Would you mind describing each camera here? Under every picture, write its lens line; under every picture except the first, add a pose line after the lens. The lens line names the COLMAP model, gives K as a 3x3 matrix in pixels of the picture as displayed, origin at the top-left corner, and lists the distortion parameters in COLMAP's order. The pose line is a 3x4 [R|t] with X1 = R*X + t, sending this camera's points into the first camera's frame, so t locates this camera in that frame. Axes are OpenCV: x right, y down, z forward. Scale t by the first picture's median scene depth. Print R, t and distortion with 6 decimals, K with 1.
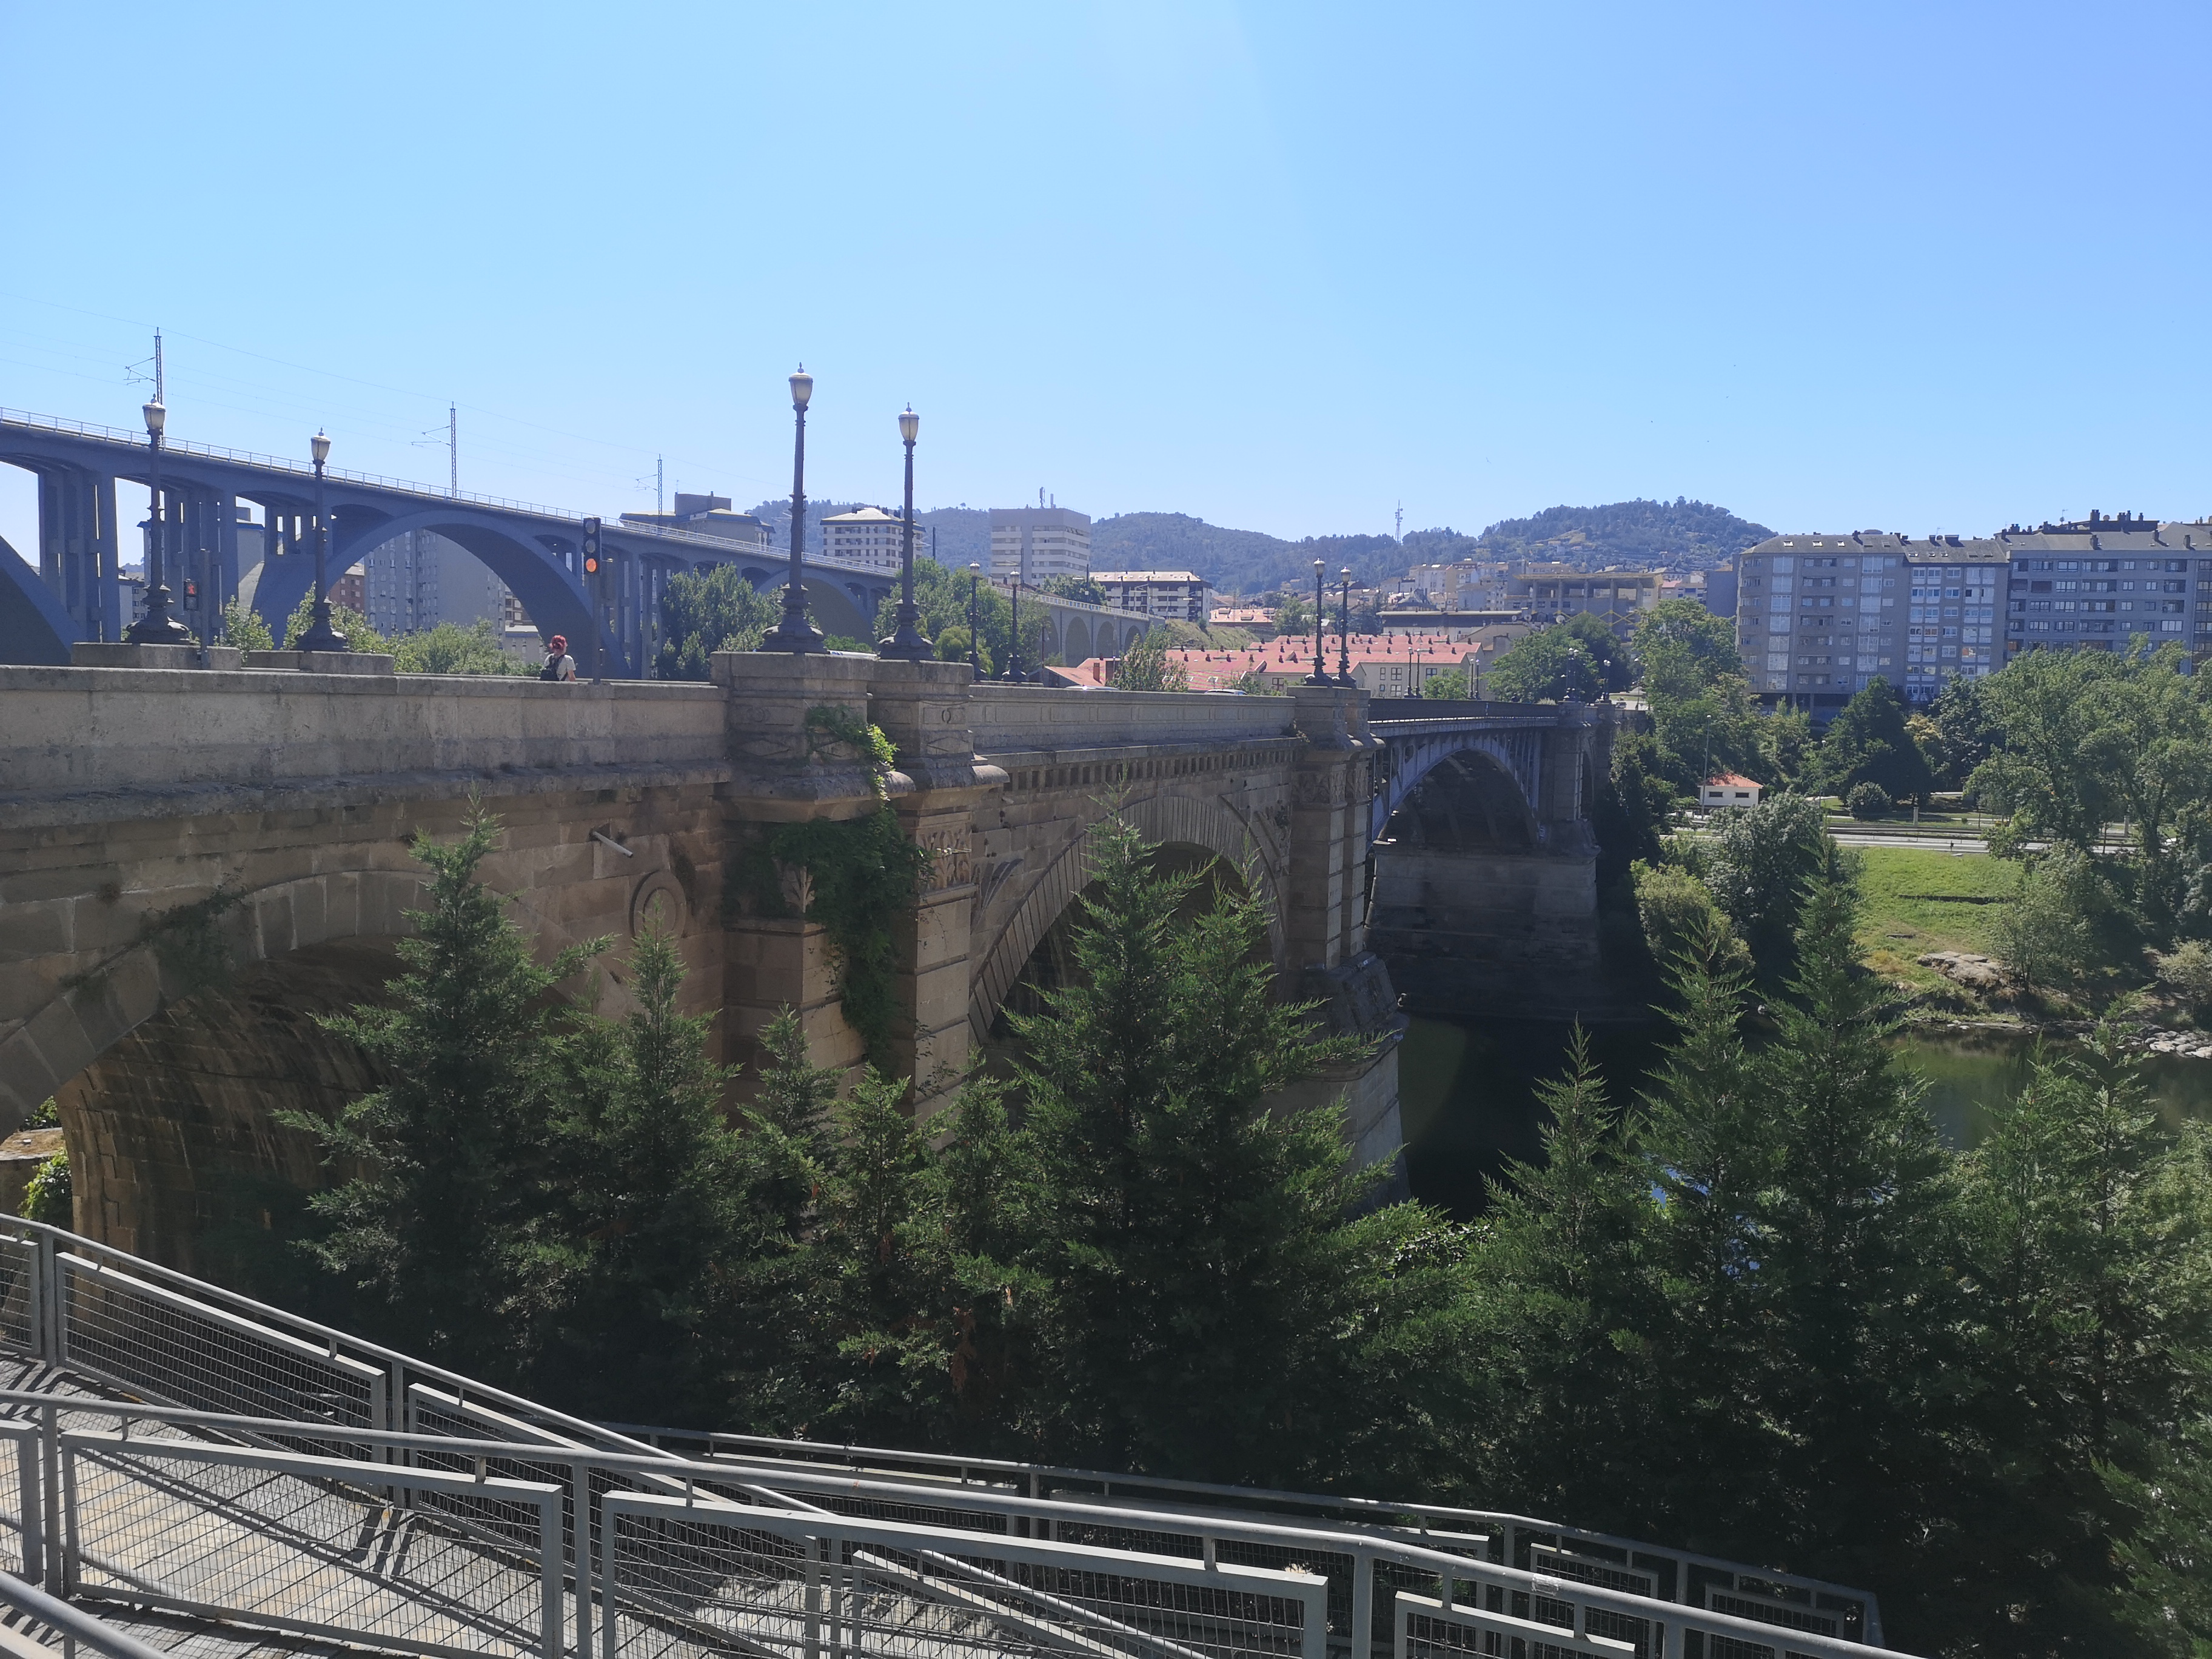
lens RADIAL K [[1703.6, 0, 1103.0], [0, 1703.6, 817.5], [0, 0, 1]] dist [0.080005, -0.087753]
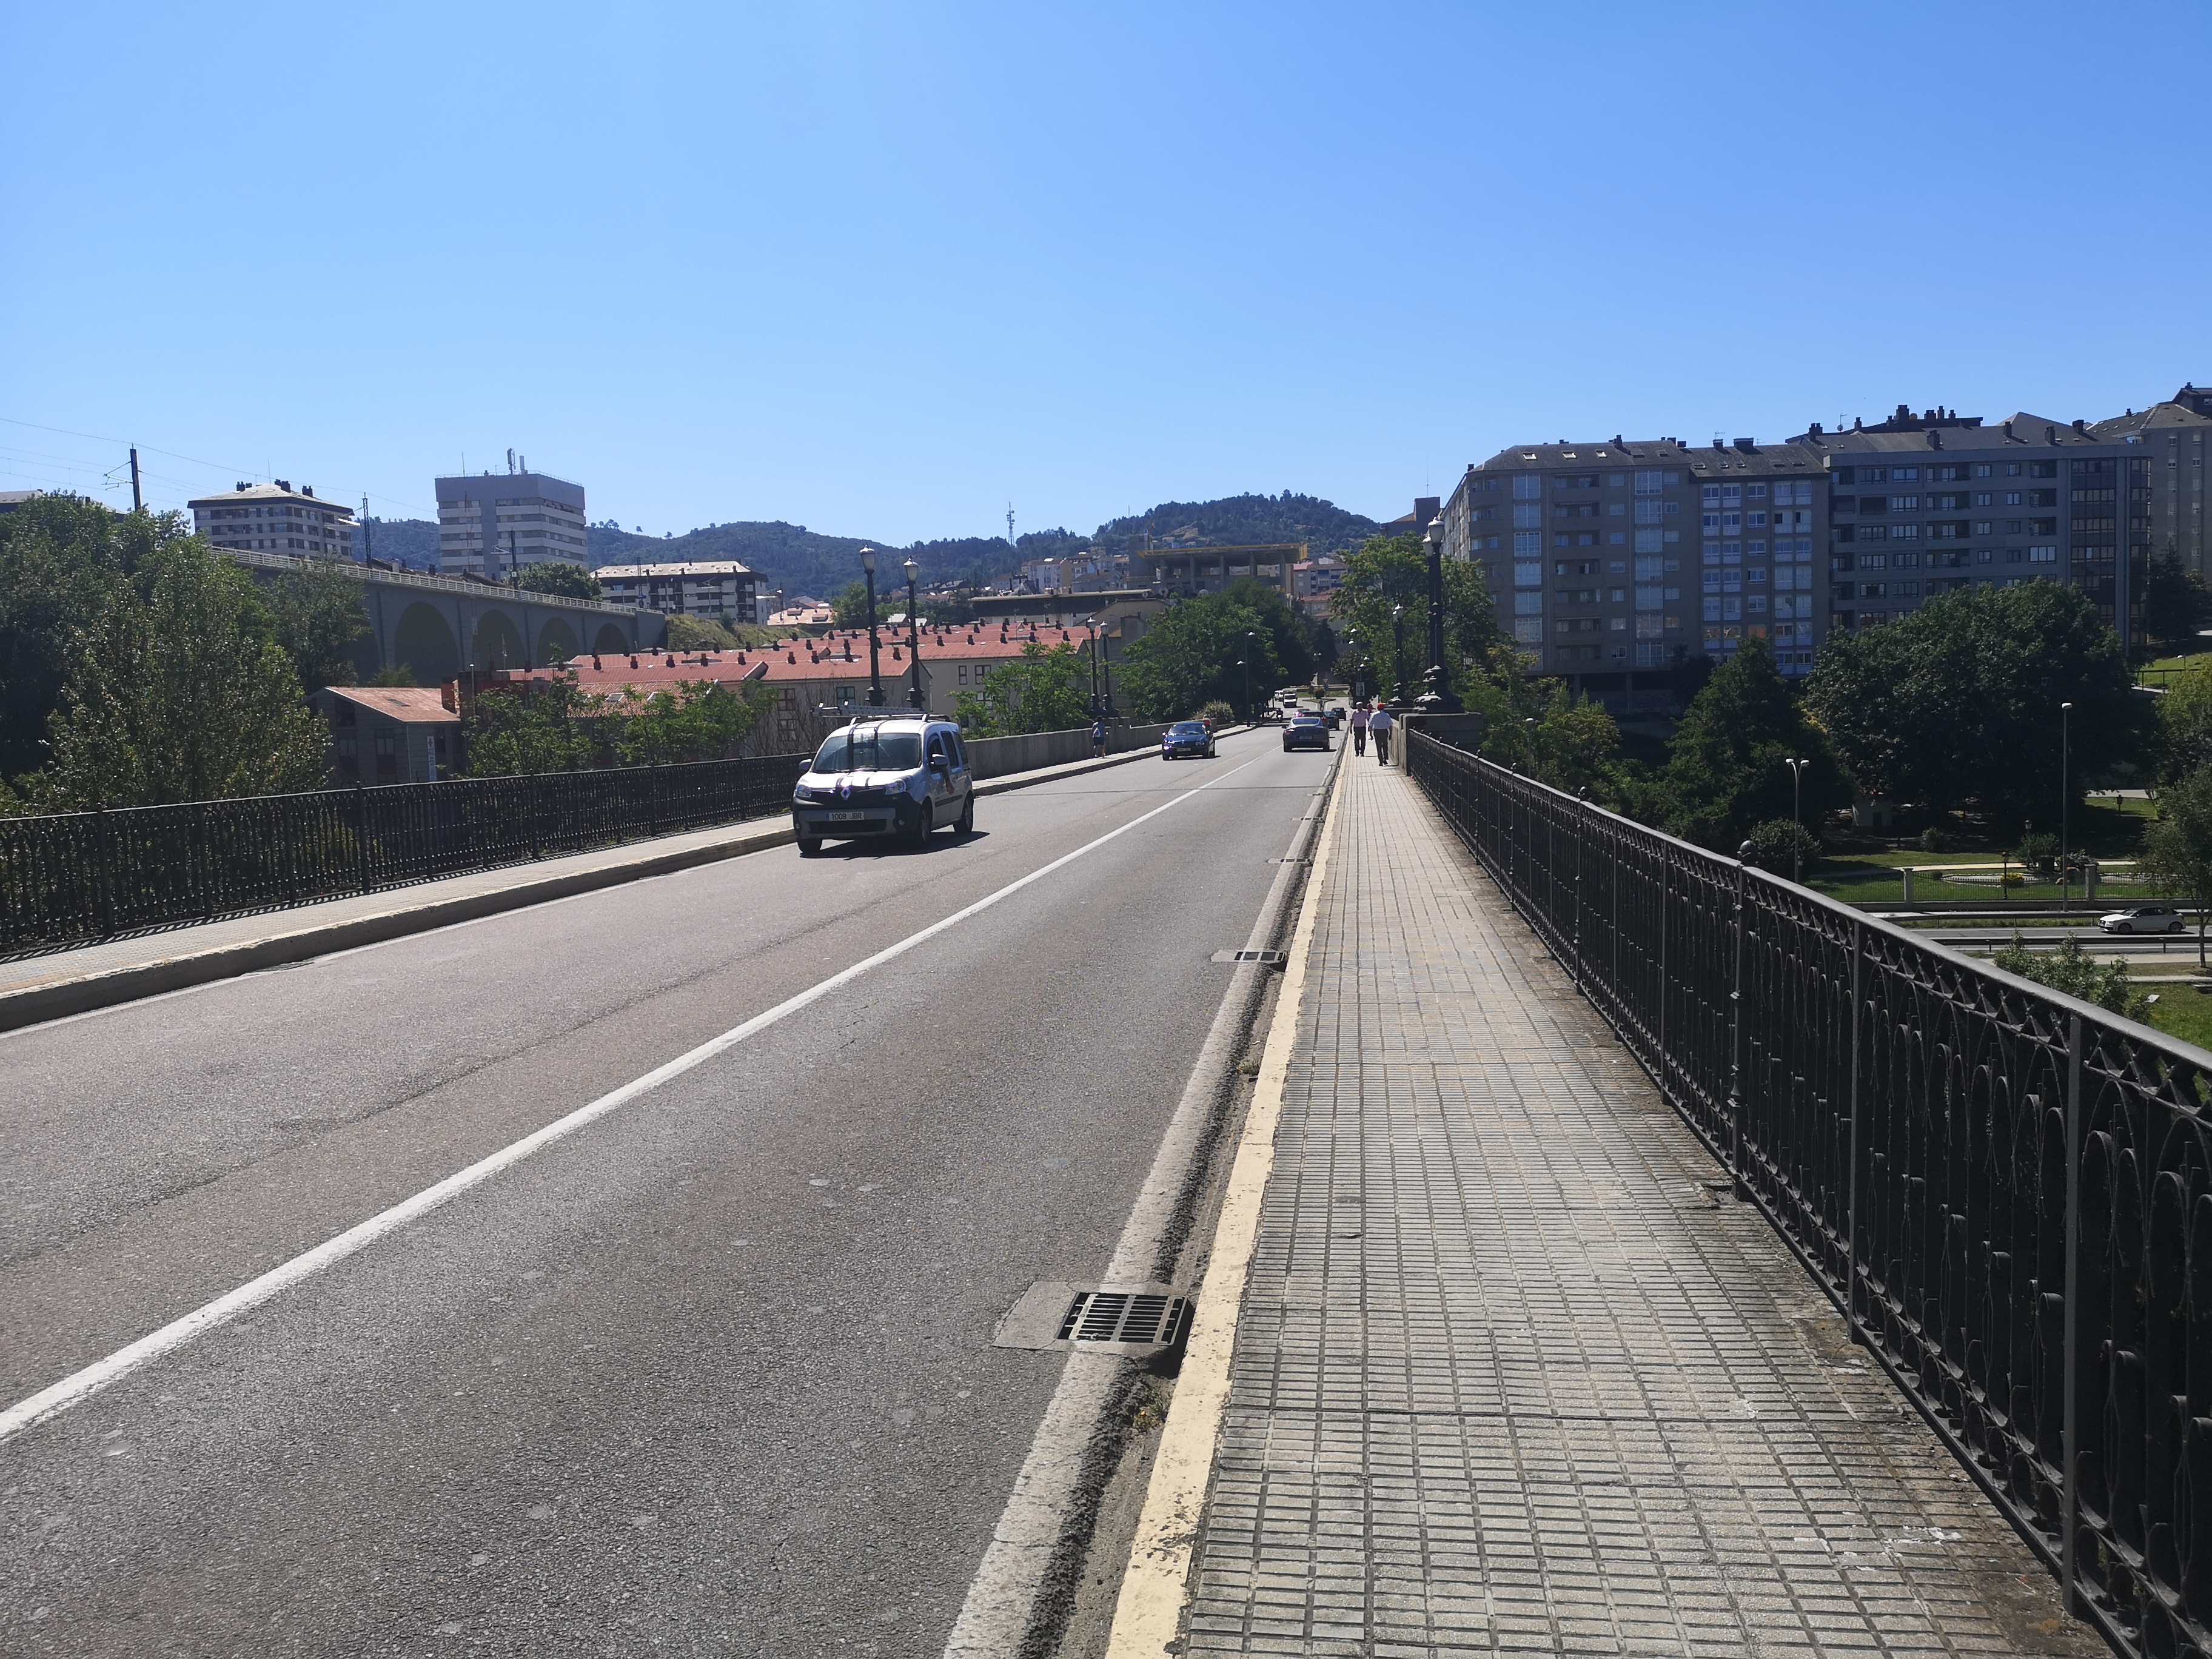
lens RADIAL K [[1706.6, 0, 1103.6], [0, 1706.6, 814.9], [0, 0, 1]] dist [0.079841, -0.089423]
pose [[0.975480, -0.066284, 0.209868, 0.083225], [0.068233, 0.997667, -0.002052, -0.028253], [-0.209242, 0.016321, 0.977728, 0.384616]]
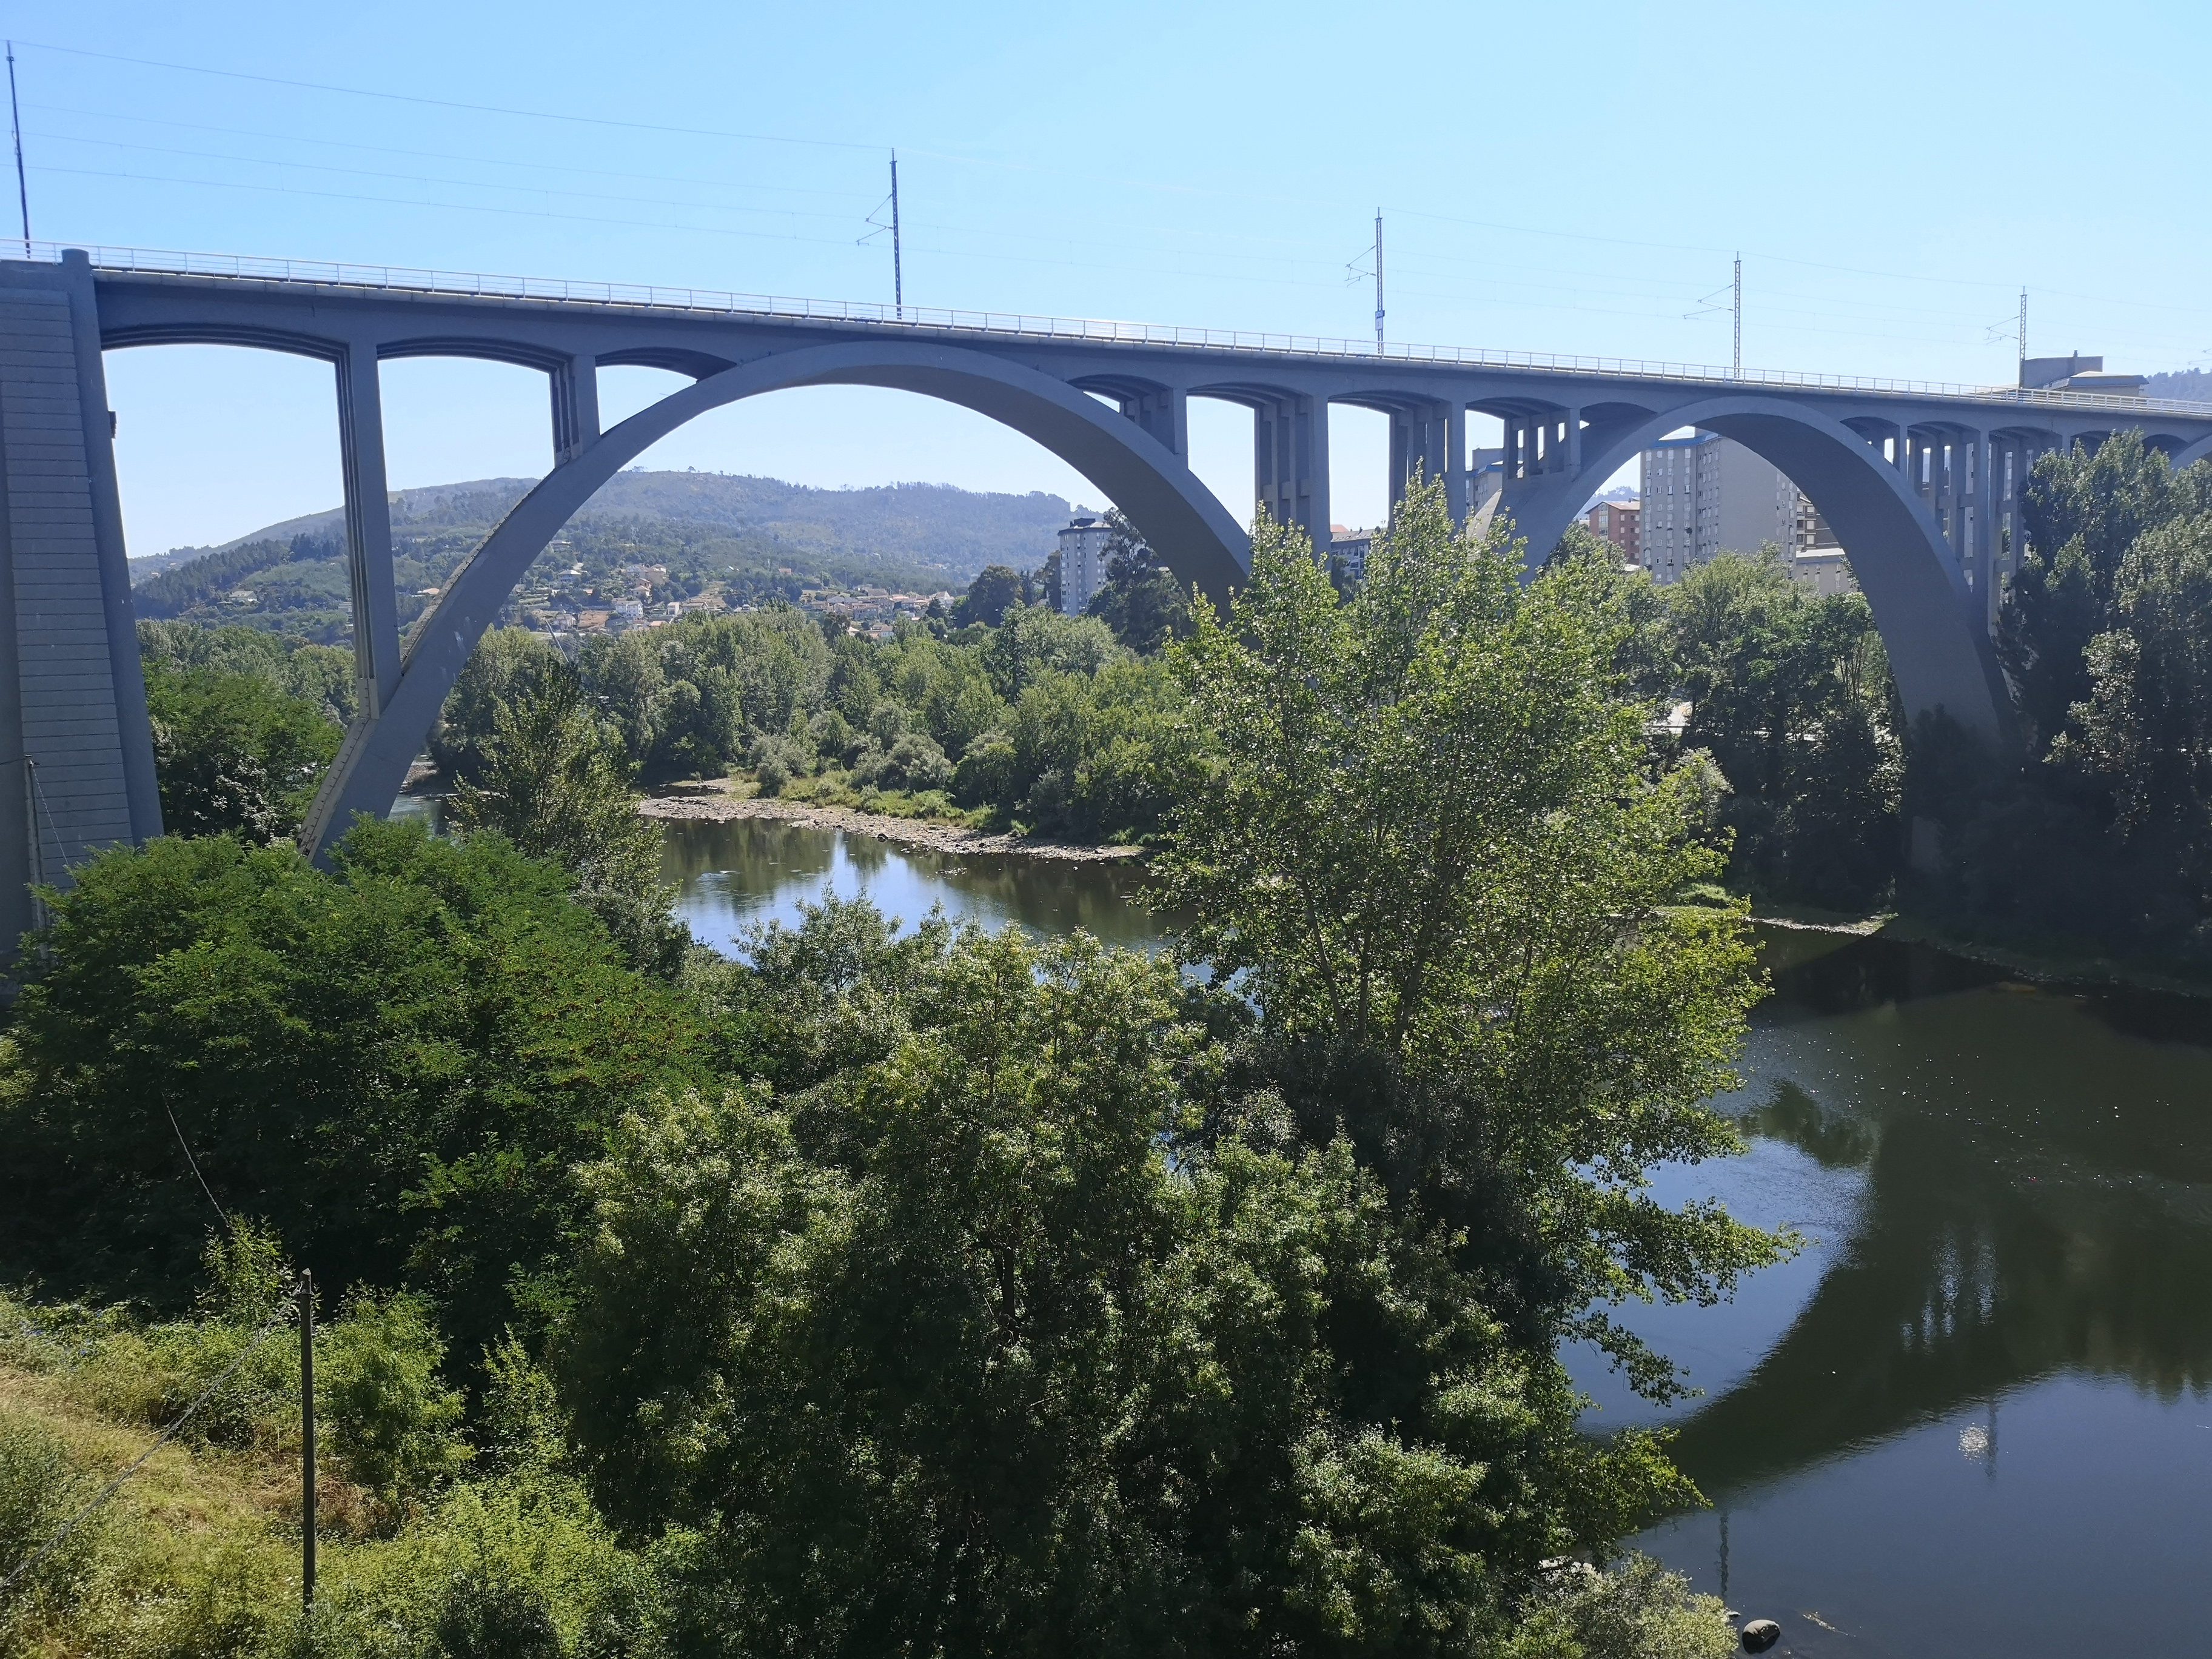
lens RADIAL K [[1770.9, 0, 1094.2], [0, 1770.9, 828.3], [0, 0, 1]] dist [0.048876, -0.095897]
pose [[0.760227, 0.026698, -0.649108, -0.049875], [-0.000712, 0.999189, 0.040262, -0.013035], [0.649657, -0.030146, 0.759630, 0.138860]]
